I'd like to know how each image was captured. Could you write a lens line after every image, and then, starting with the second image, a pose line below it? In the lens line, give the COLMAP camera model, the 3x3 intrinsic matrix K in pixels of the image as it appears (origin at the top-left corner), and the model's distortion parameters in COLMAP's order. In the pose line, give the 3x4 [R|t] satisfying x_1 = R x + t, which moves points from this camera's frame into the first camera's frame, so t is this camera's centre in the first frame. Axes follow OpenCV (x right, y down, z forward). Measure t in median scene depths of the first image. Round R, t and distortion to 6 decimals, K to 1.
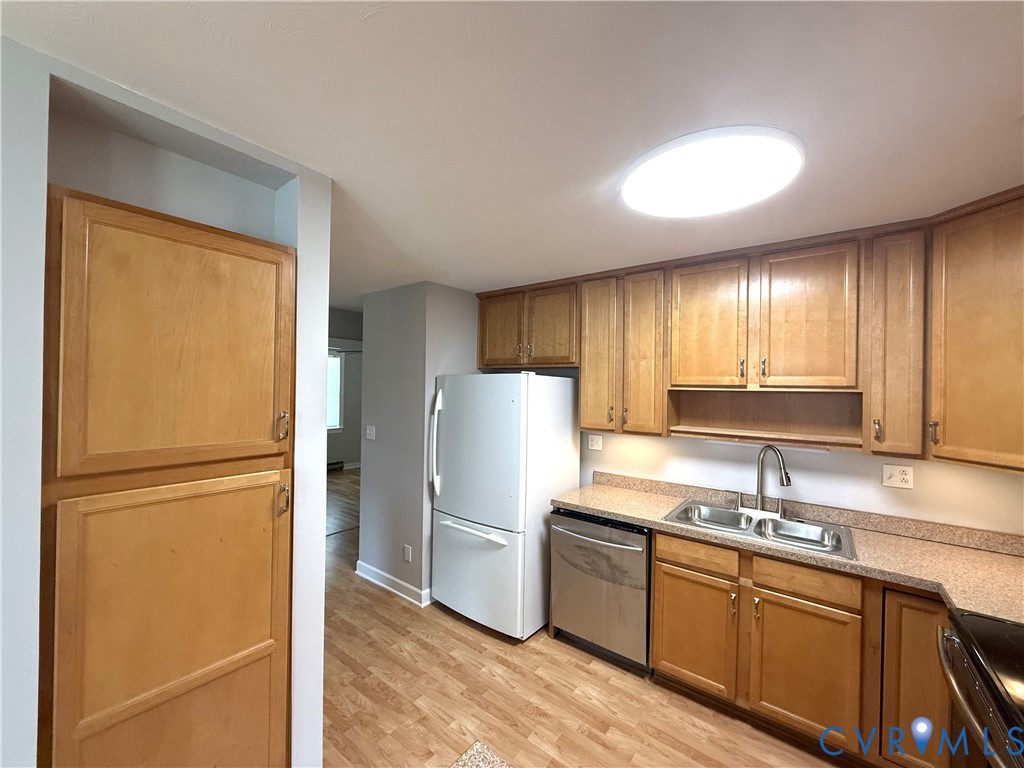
lens RADIAL K [[406.9, 0, 509.5], [0, 406.9, 385.5], [0, 0, 1]] dist [-0.001193, 0.000100]
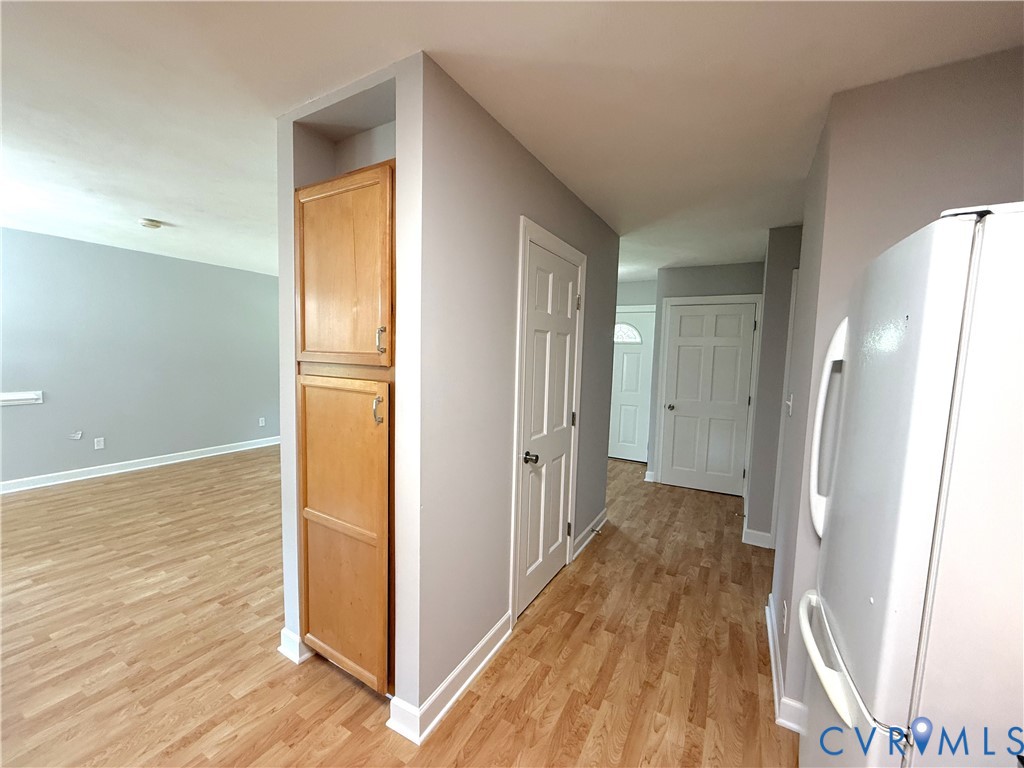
lens RADIAL K [[406.9, 0, 509.5], [0, 406.9, 385.5], [0, 0, 1]] dist [-0.001193, 0.000100]
pose [[0.138692, 0.064891, -0.988207, 0.294811], [-0.025257, 0.997758, 0.061973, 0.083838], [0.990013, 0.016364, 0.140020, 0.674928]]
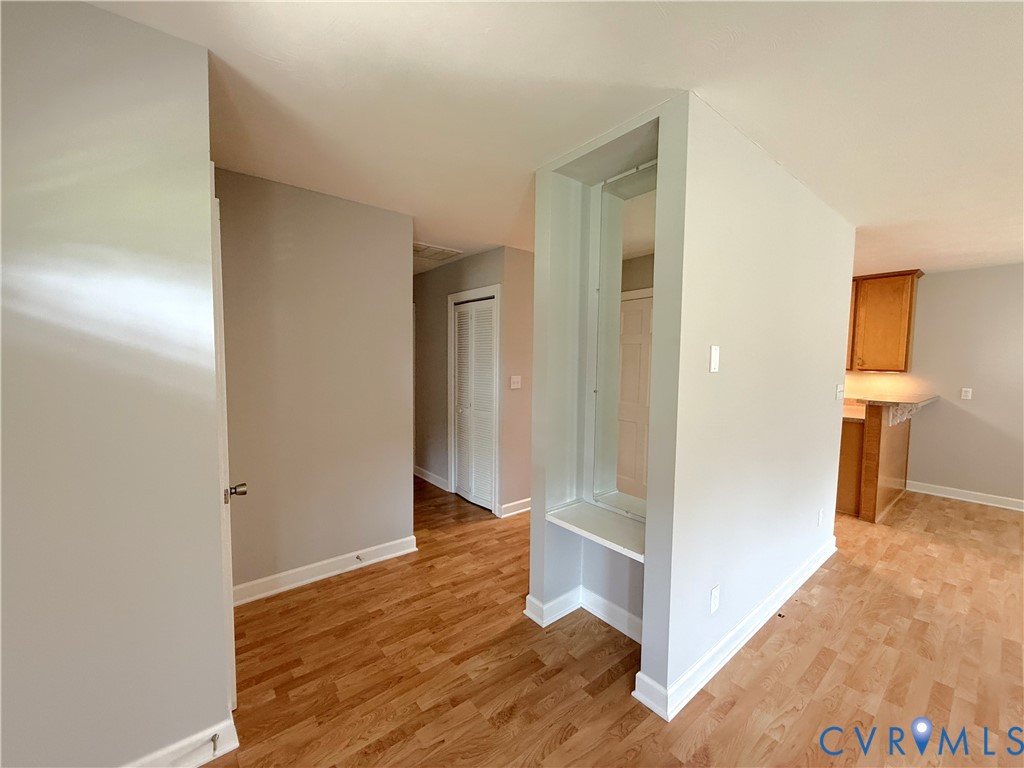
lens RADIAL K [[406.9, 0, 509.5], [0, 406.9, 385.5], [0, 0, 1]] dist [-0.001193, 0.000100]
pose [[0.233932, -0.082379, 0.968757, -1.924488], [-0.010987, 0.996116, 0.087358, 0.044052], [-0.972191, -0.031079, 0.232118, 1.065209]]
